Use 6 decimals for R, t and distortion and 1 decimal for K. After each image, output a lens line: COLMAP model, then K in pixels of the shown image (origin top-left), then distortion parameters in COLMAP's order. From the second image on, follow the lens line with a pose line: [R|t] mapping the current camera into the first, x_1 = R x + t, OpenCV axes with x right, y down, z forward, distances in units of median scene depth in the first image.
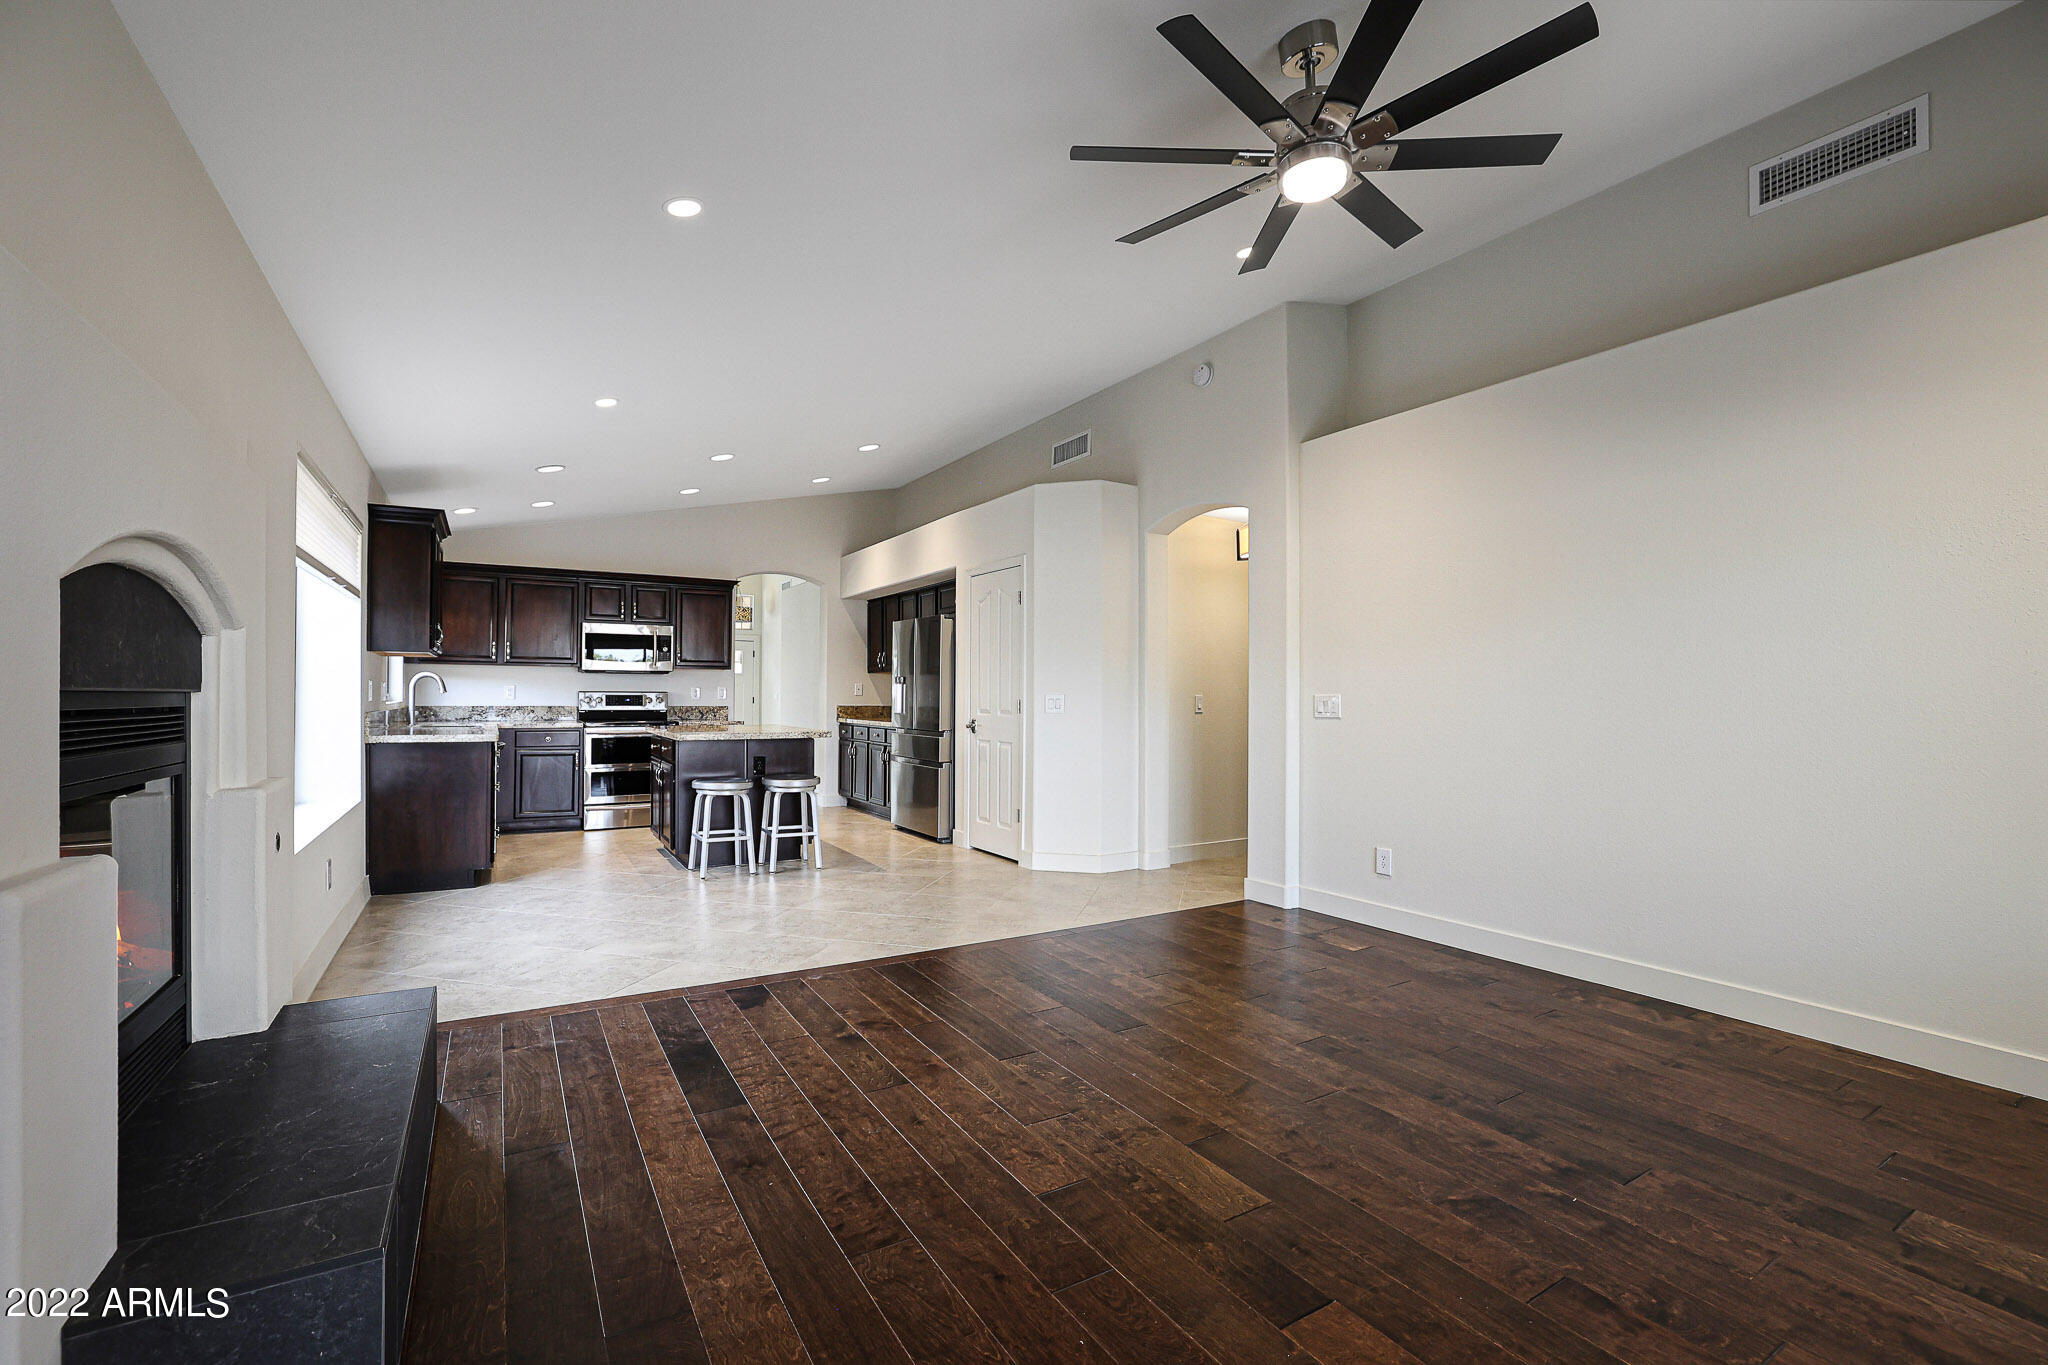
lens RADIAL K [[851.3, 0, 1058.0], [0, 851.3, 709.9], [0, 0, 1]] dist [-0.029930, -0.000352]
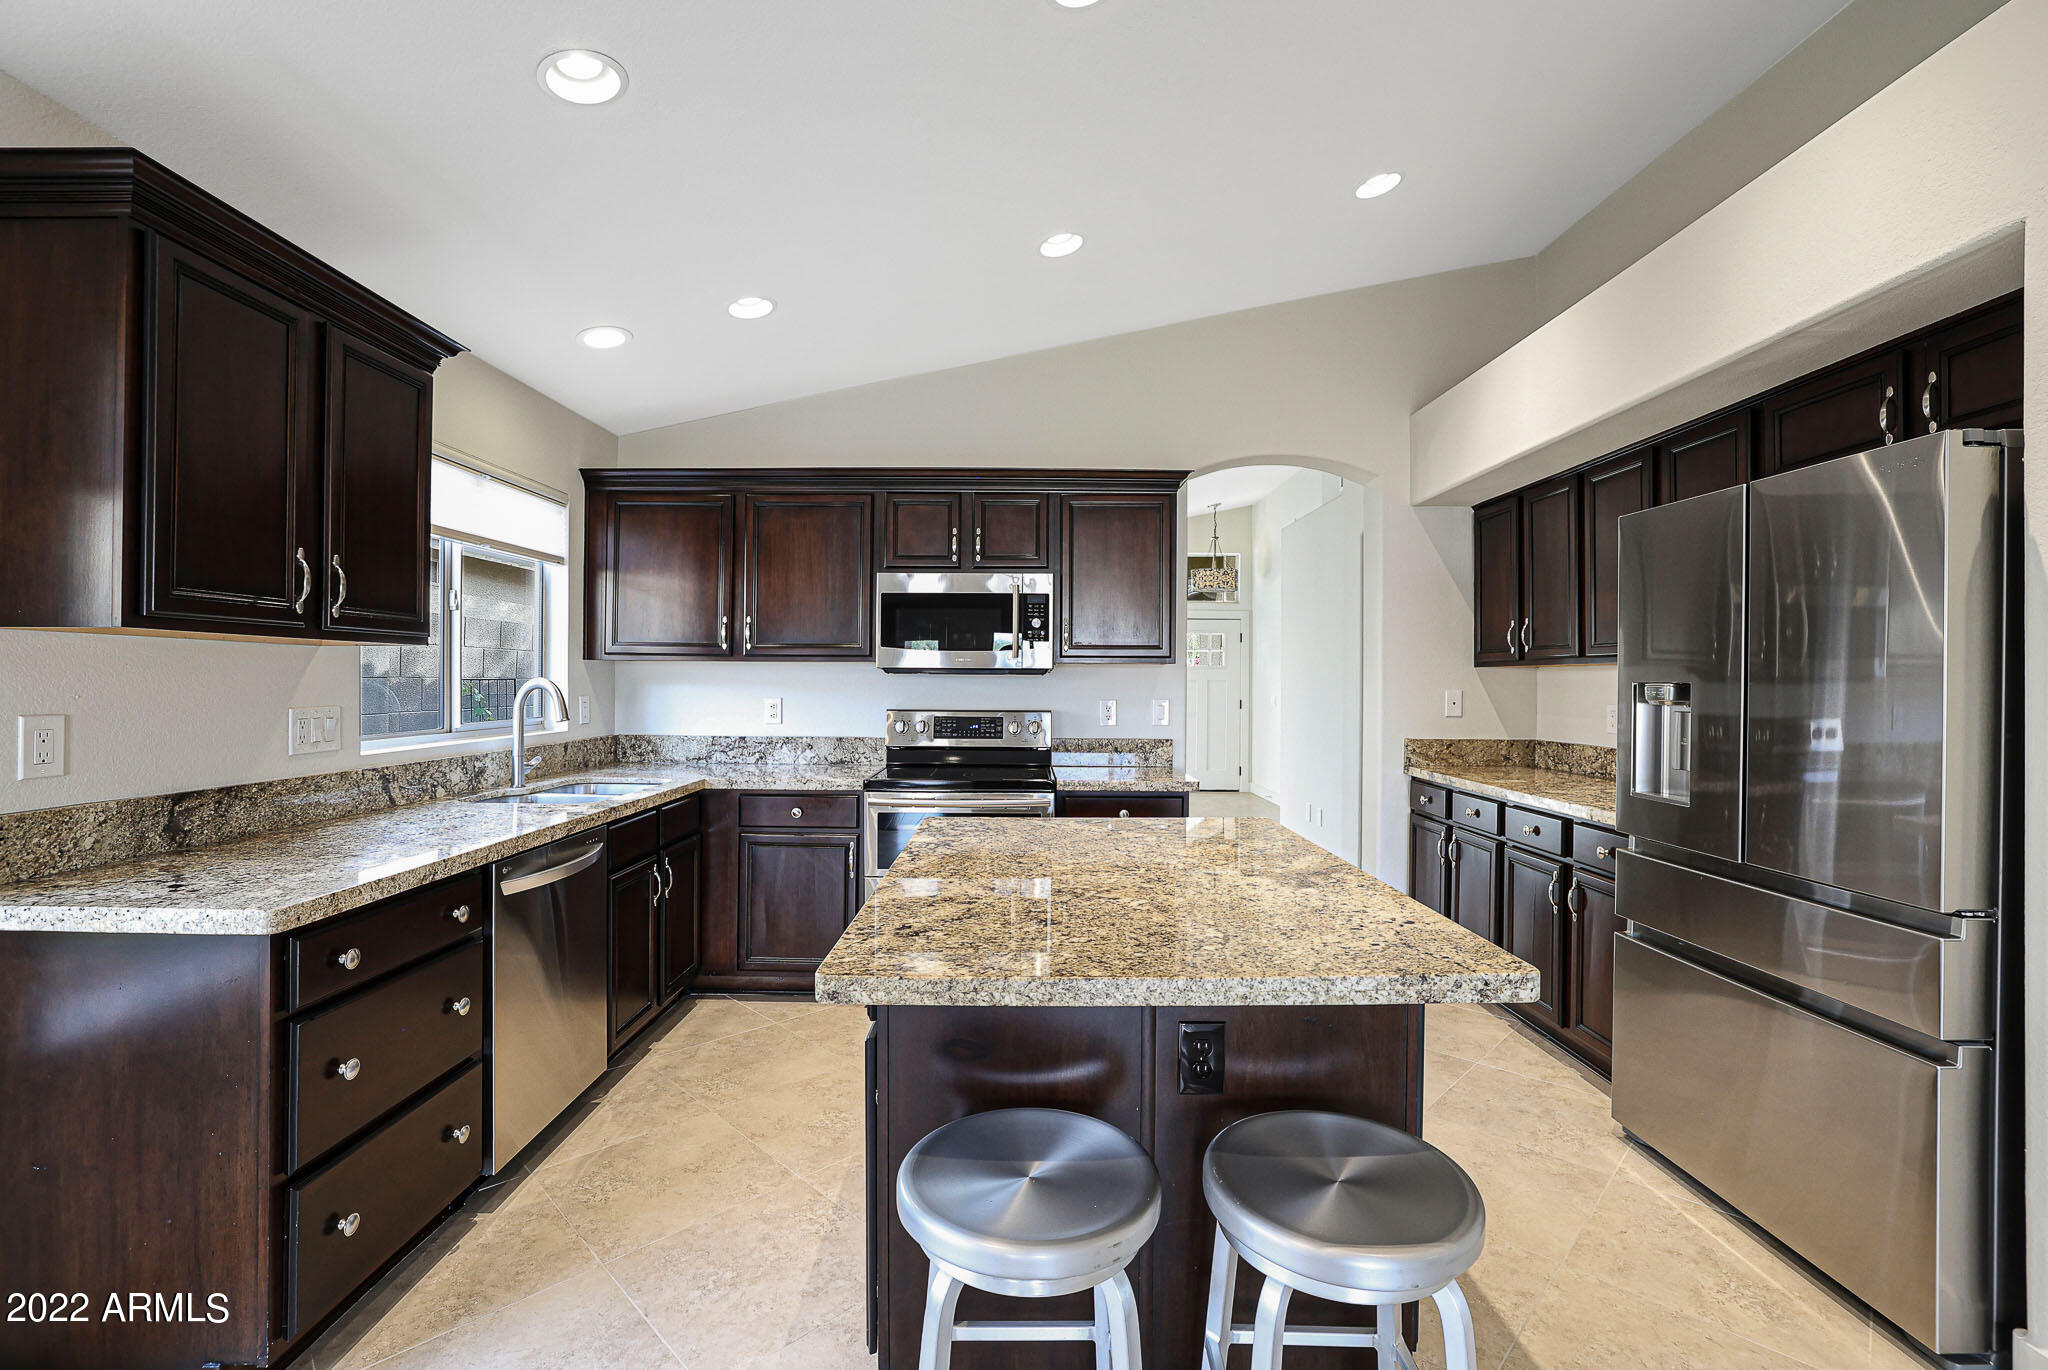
lens RADIAL K [[937.8, 0, 983.4], [0, 937.8, 671.2], [0, 0, 1]] dist [-0.046016, 0.011313]
pose [[0.812989, -0.005901, -0.582249, -0.205338], [-0.014730, 0.999420, -0.030696, -0.031023], [0.582092, 0.033532, 0.812431, 0.619619]]
